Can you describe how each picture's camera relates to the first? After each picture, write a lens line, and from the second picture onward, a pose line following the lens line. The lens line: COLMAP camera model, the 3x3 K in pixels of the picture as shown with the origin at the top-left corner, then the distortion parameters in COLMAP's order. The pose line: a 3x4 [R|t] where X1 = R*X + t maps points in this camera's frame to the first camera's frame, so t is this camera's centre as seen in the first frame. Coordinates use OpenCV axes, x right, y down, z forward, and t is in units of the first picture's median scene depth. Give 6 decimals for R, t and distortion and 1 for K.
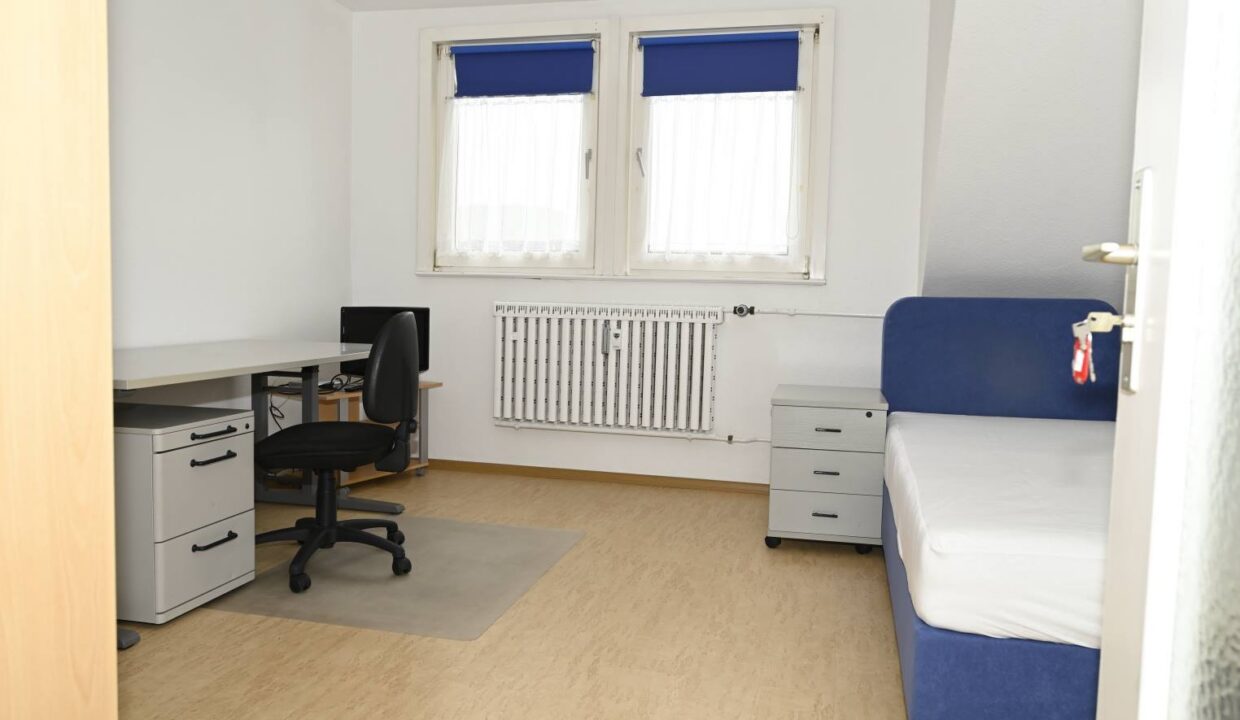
lens RADIAL K [[903.6, 0, 626.4], [0, 903.6, 354.2], [0, 0, 1]] dist [-0.006899, 0.002825]
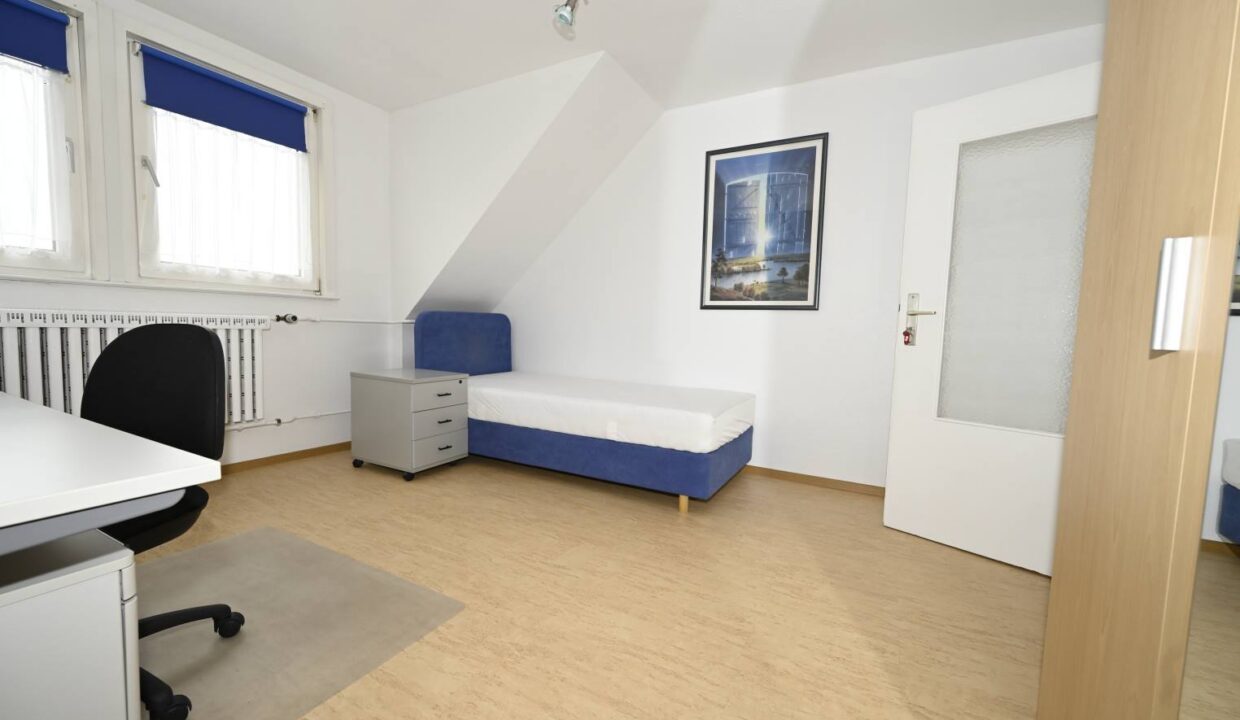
lens RADIAL K [[488.8, 0, 620.1], [0, 488.8, 359.8], [0, 0, 1]] dist [-0.000850, -0.000069]
pose [[0.259896, -0.082450, 0.962110, -0.408815], [0.038267, 0.996445, 0.075056, -0.024128], [-0.964878, 0.017311, 0.262127, 0.370288]]
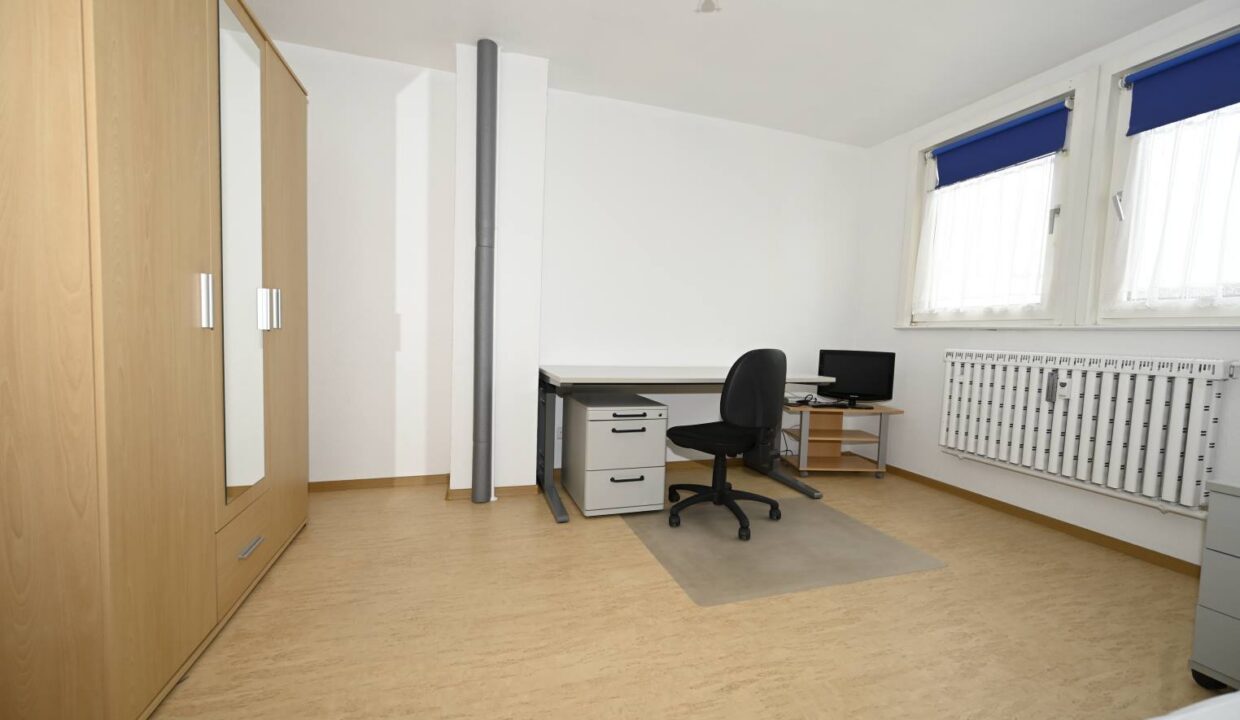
lens RADIAL K [[488.8, 0, 622.6], [0, 488.8, 361.8], [0, 0, 1]] dist [-0.000850, -0.000069]
pose [[0.524705, 0.042640, -0.850216, 0.194514], [-0.079177, 0.996860, 0.001132, -0.007800], [0.847594, 0.066724, 0.526434, 0.308591]]
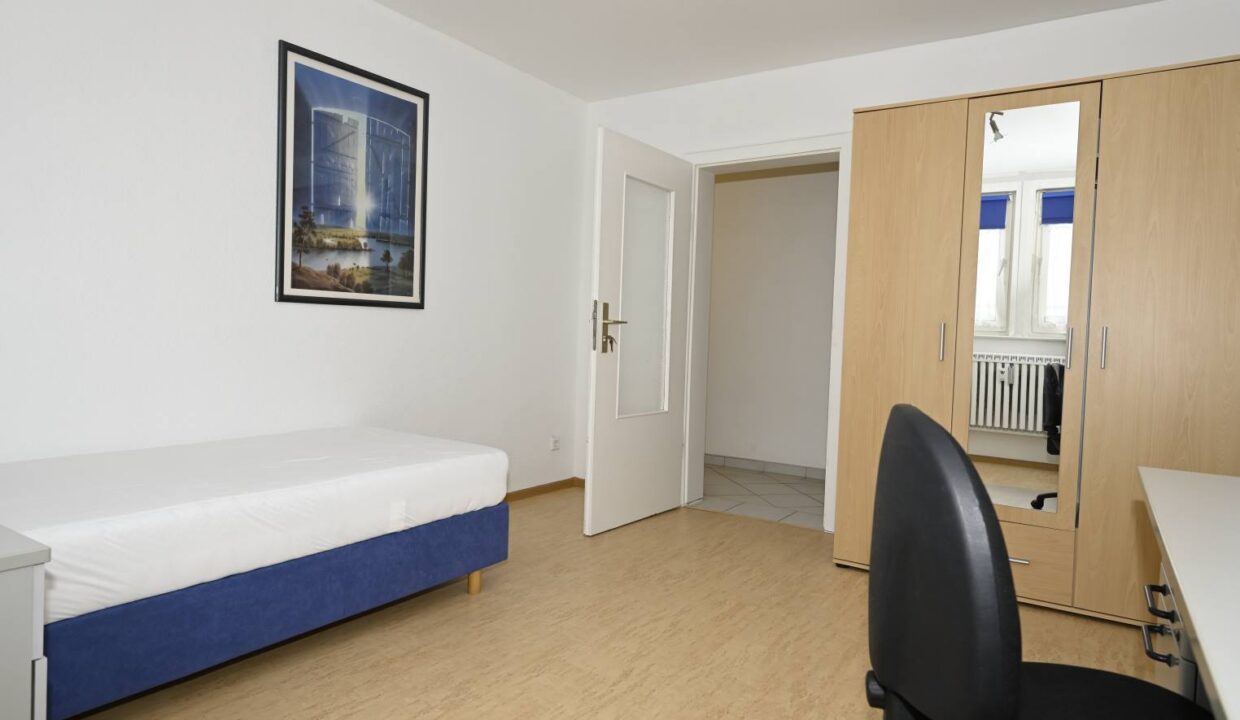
lens RADIAL K [[723.3, 0, 623.0], [0, 723.3, 349.8], [0, 0, 1]] dist [0.001219, 0.000285]
pose [[-0.936542, -0.065202, 0.344438, -0.170576], [-0.033983, 0.994809, 0.095914, -0.071738], [-0.348904, 0.078122, -0.933897, 0.973734]]
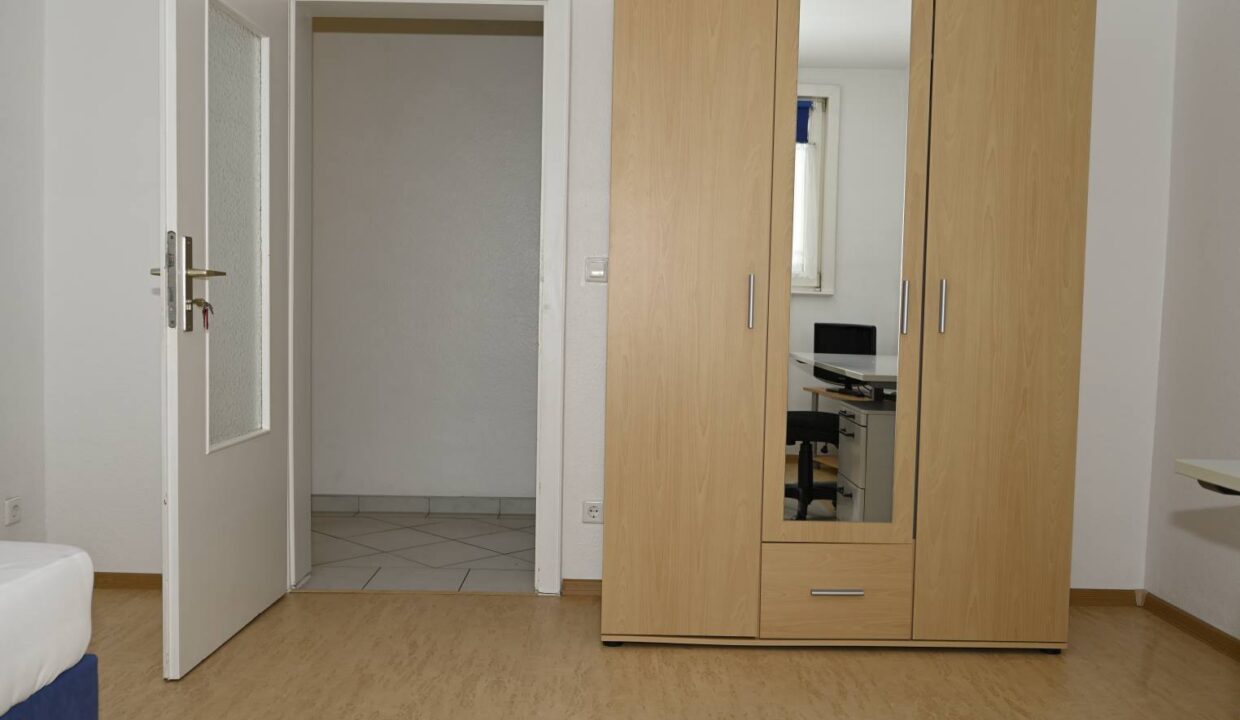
lens RADIAL K [[1071.2, 0, 623.4], [0, 1071.2, 362.5], [0, 0, 1]] dist [-0.008556, -0.004943]
pose [[-0.967775, -0.031723, -0.249809, 0.036364], [-0.061854, 0.991587, 0.113707, -0.059577], [0.244100, 0.125495, -0.961596, 0.896008]]
